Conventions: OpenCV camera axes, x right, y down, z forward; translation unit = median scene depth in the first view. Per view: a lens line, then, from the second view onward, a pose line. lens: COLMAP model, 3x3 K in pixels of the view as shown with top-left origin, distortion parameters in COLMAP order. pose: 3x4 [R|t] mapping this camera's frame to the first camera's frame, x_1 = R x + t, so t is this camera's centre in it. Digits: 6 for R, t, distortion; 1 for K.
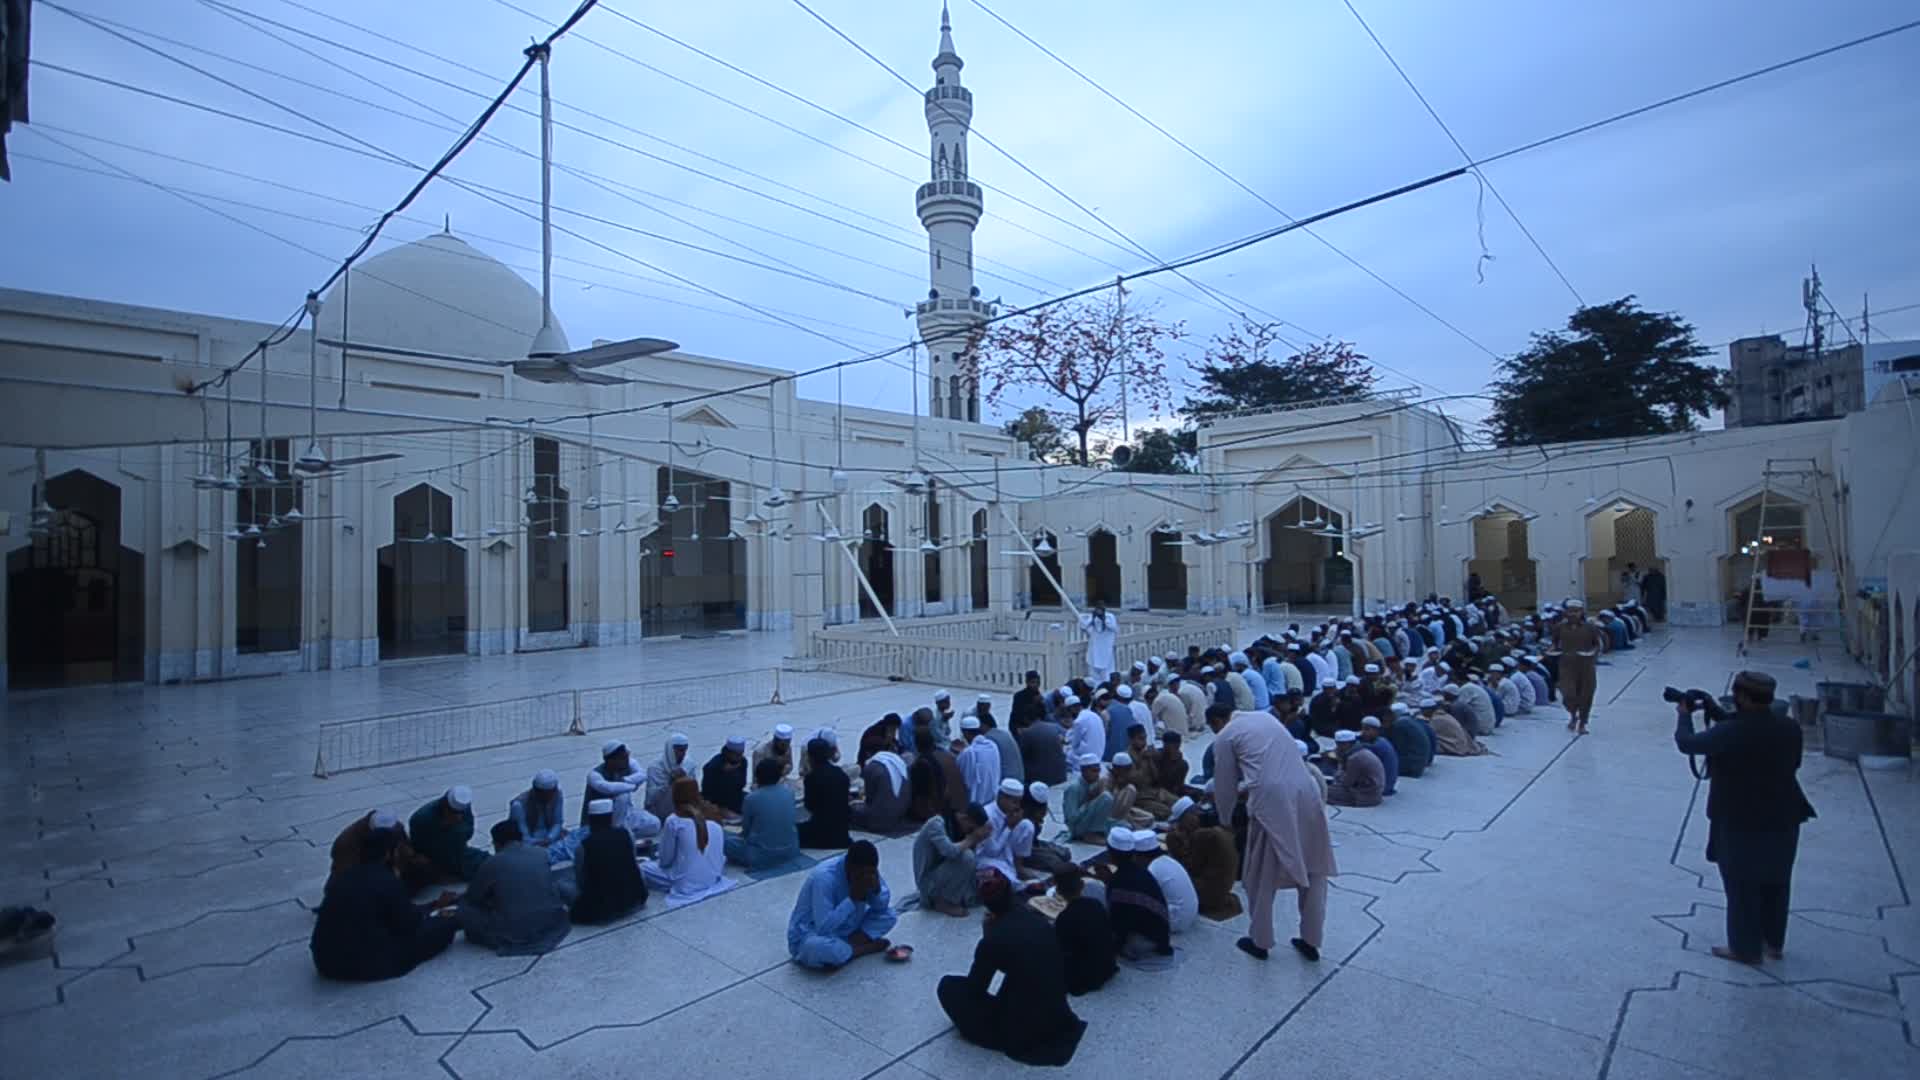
lens RADIAL K [[881.6, 0, 960.0], [0, 881.6, 540.0], [0, 0, 1]] dist [0.007712, -0.006089]
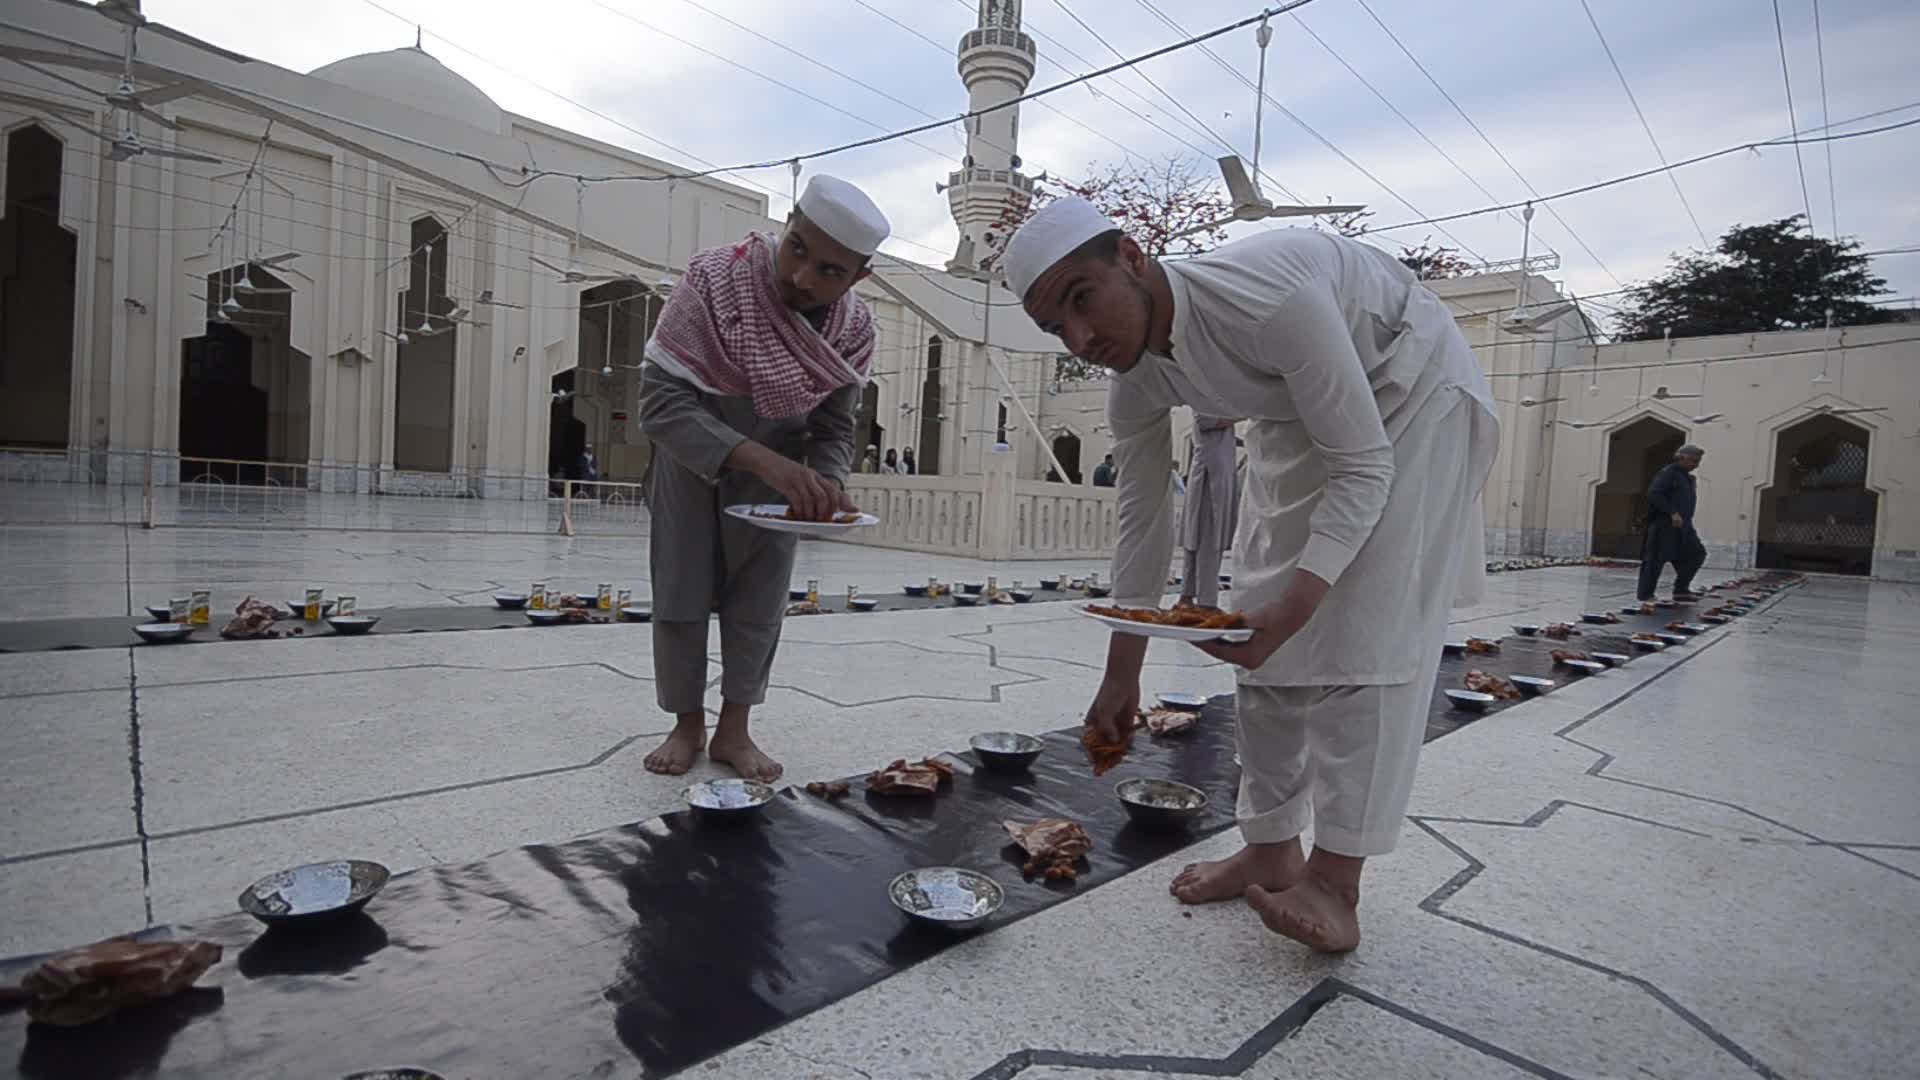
lens RADIAL K [[875.2, 0, 960.0], [0, 875.2, 540.0], [0, 0, 1]] dist [0.025454, -0.019925]
pose [[0.995598, 0.079392, -0.049816, 0.034047], [-0.076079, 0.994967, 0.065208, 0.036669], [0.054742, -0.061131, 0.996627, 0.109783]]
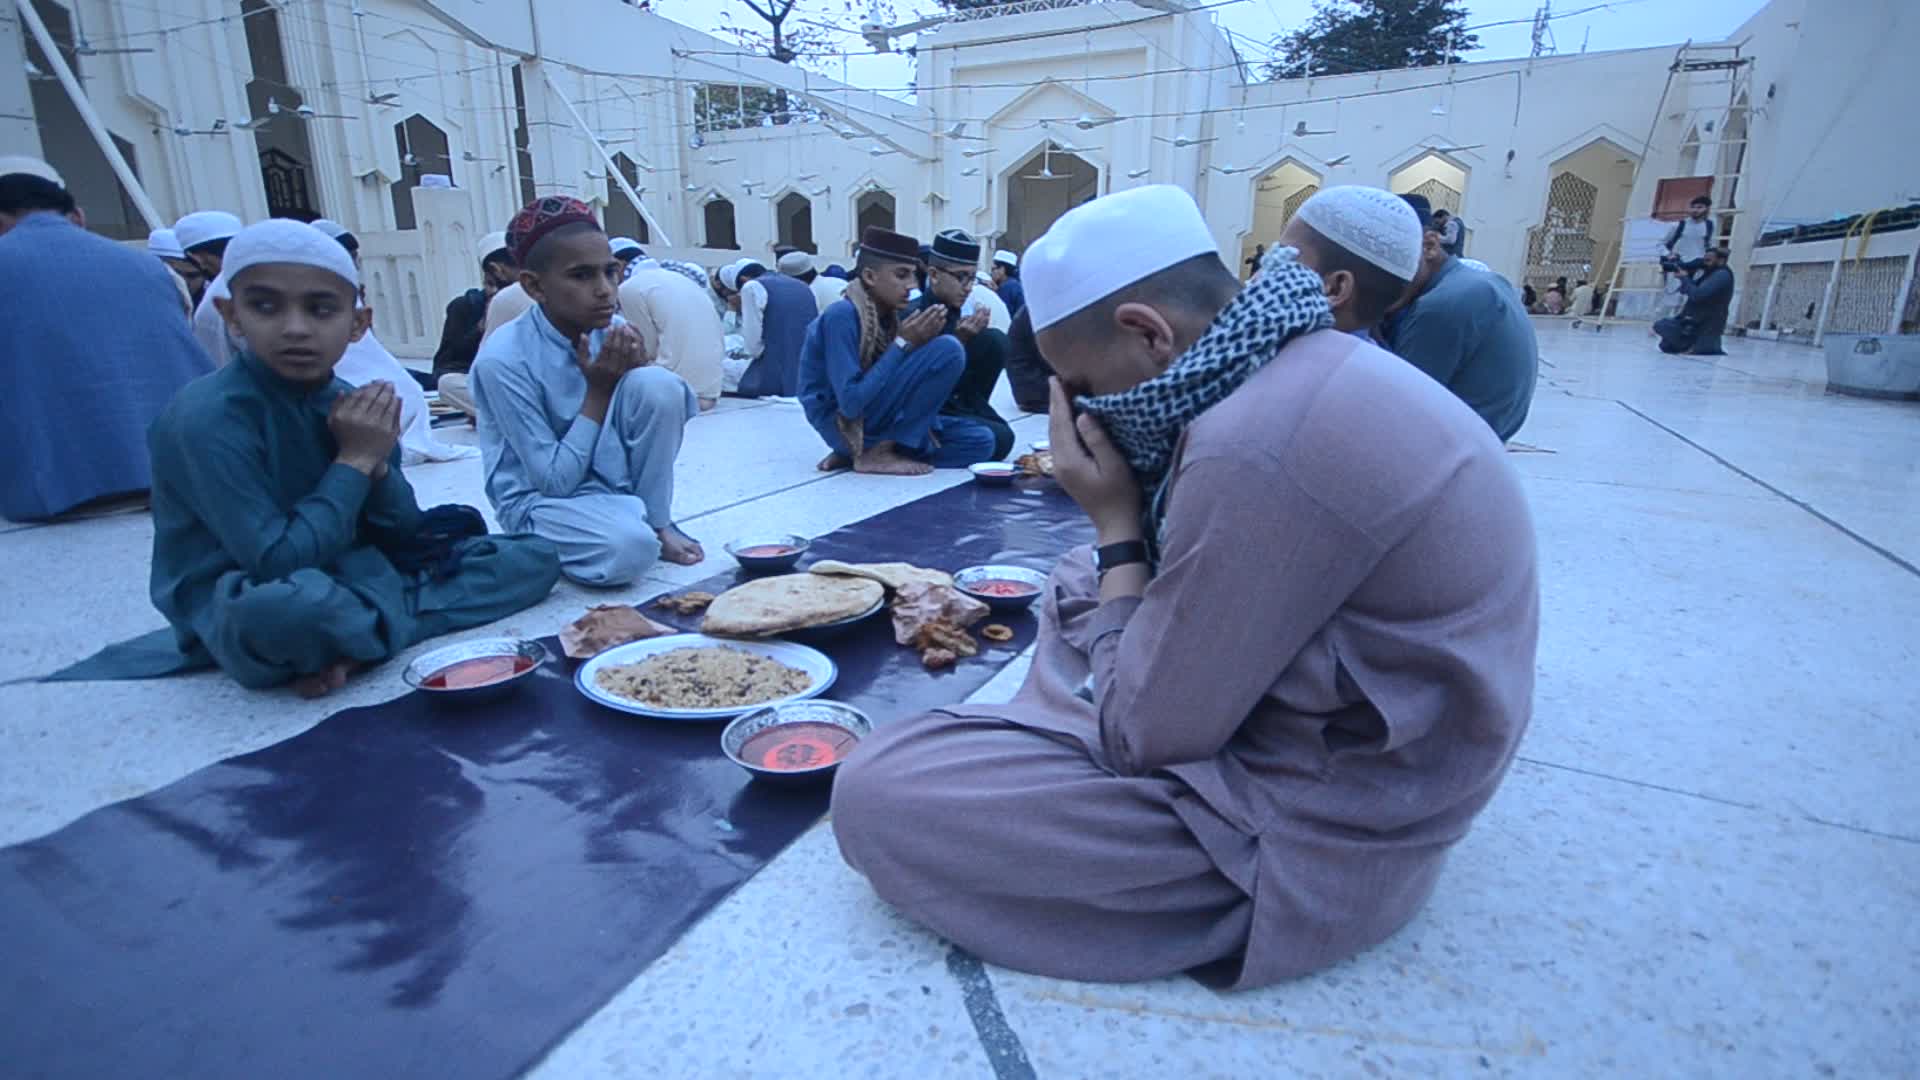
lens RADIAL K [[881.6, 0, 960.0], [0, 881.6, 540.0], [0, 0, 1]] dist [0.007712, -0.006089]
pose [[0.963407, -0.044152, 0.264380, 0.065949], [-0.033770, 0.958487, 0.283130, 0.039032], [-0.265905, -0.281698, 0.921922, 0.154618]]
